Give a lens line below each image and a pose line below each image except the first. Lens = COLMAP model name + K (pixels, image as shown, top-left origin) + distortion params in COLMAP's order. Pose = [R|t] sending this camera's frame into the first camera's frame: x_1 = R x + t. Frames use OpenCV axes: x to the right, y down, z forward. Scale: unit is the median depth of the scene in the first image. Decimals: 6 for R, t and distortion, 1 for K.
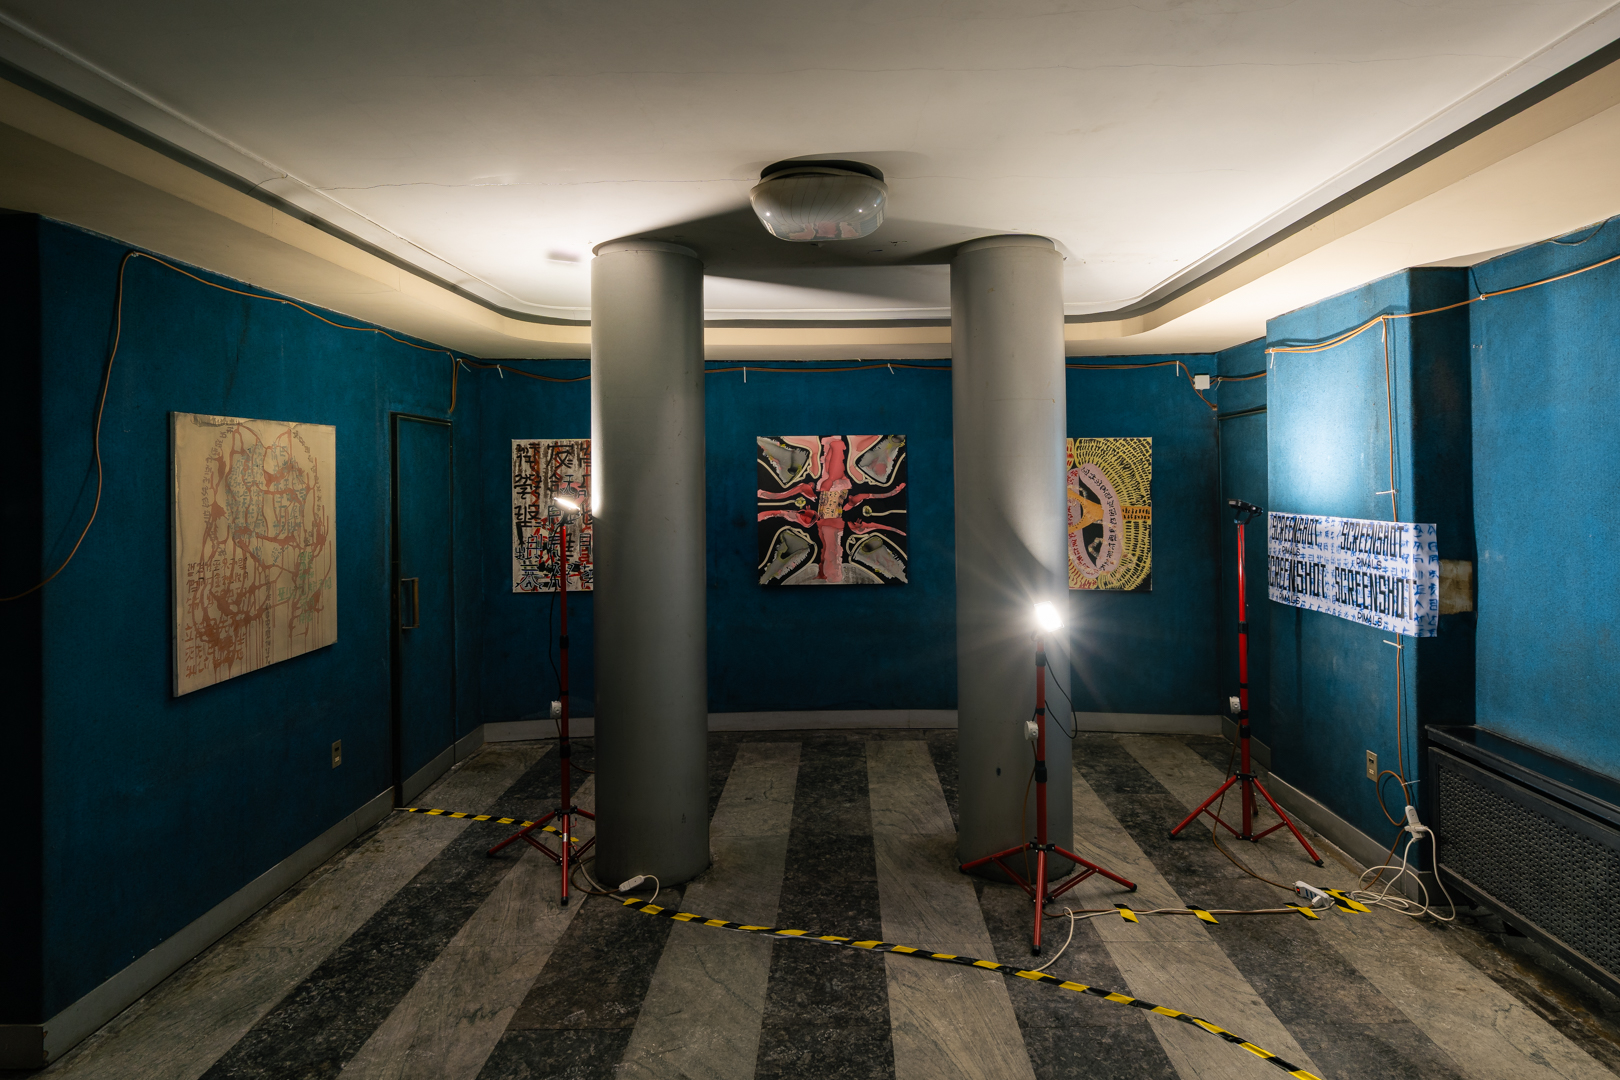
lens RADIAL K [[778.0, 0, 853.1], [0, 778.0, 463.1], [0, 0, 1]] dist [0.000385, 0.002689]
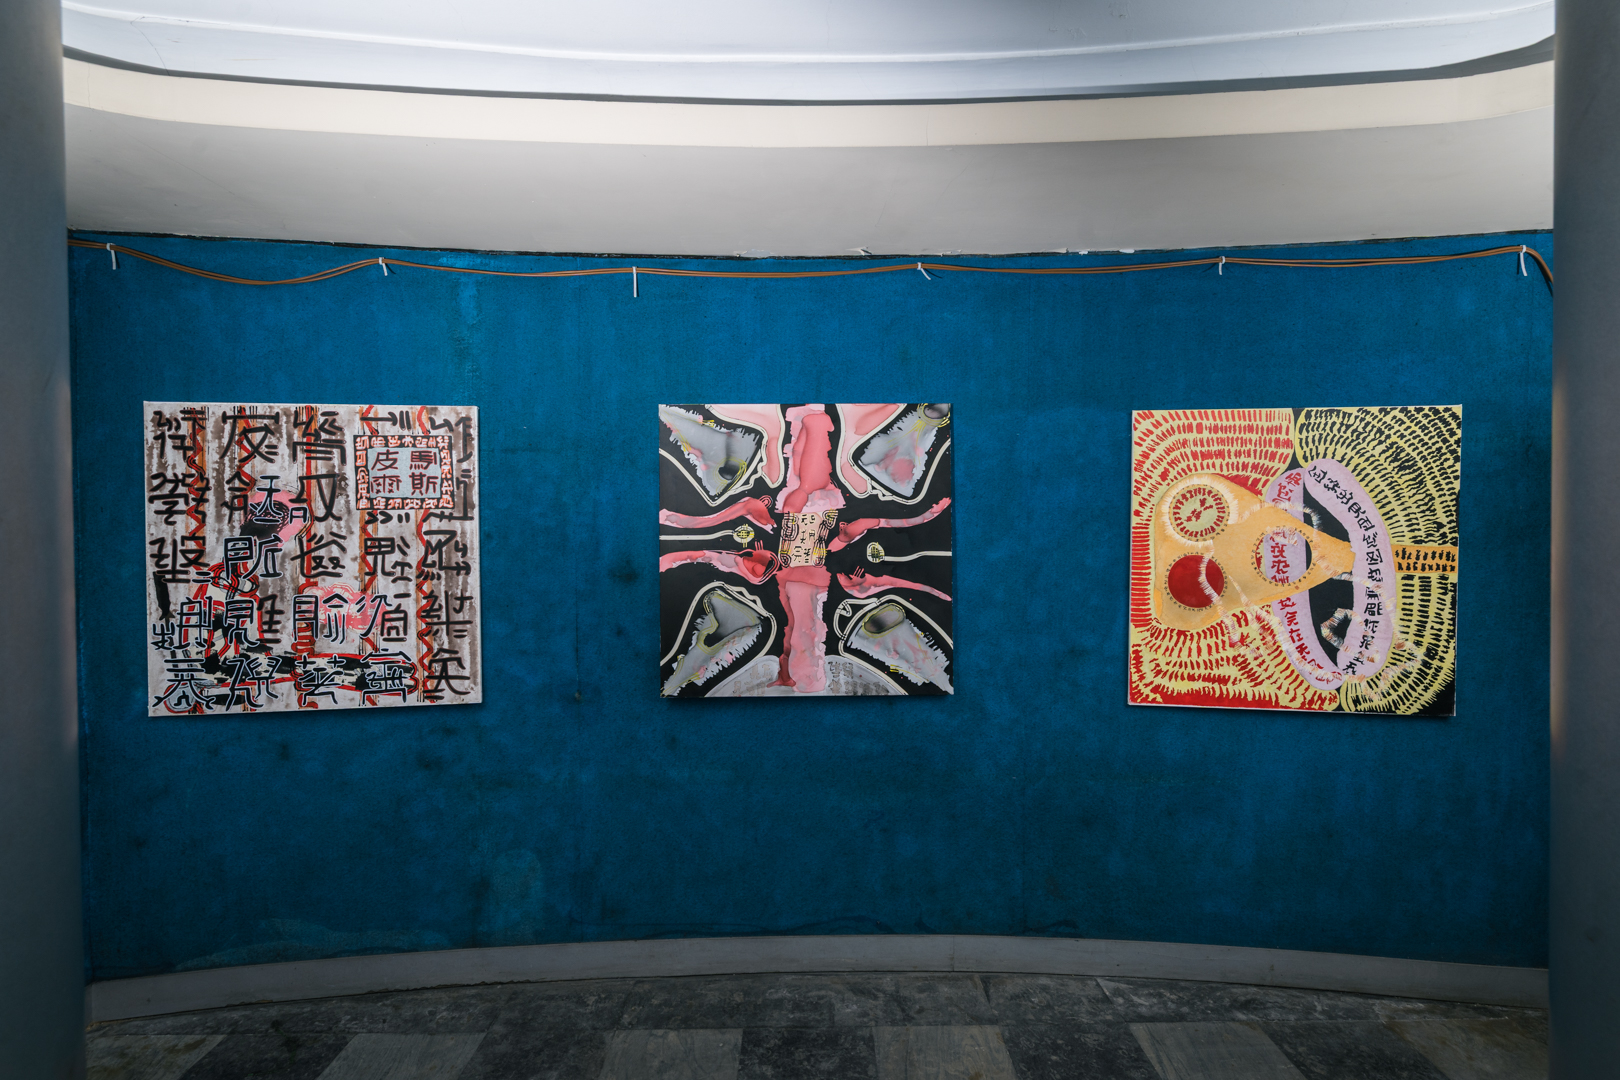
lens RADIAL K [[778.0, 0, 822.3], [0, 778.0, 526.4], [0, 0, 1]] dist [0.000385, 0.002689]
pose [[0.999922, 0.004962, 0.011420, -0.022904], [-0.005292, 0.999563, 0.029098, 0.030819], [-0.011271, -0.029156, 0.999511, 0.506217]]
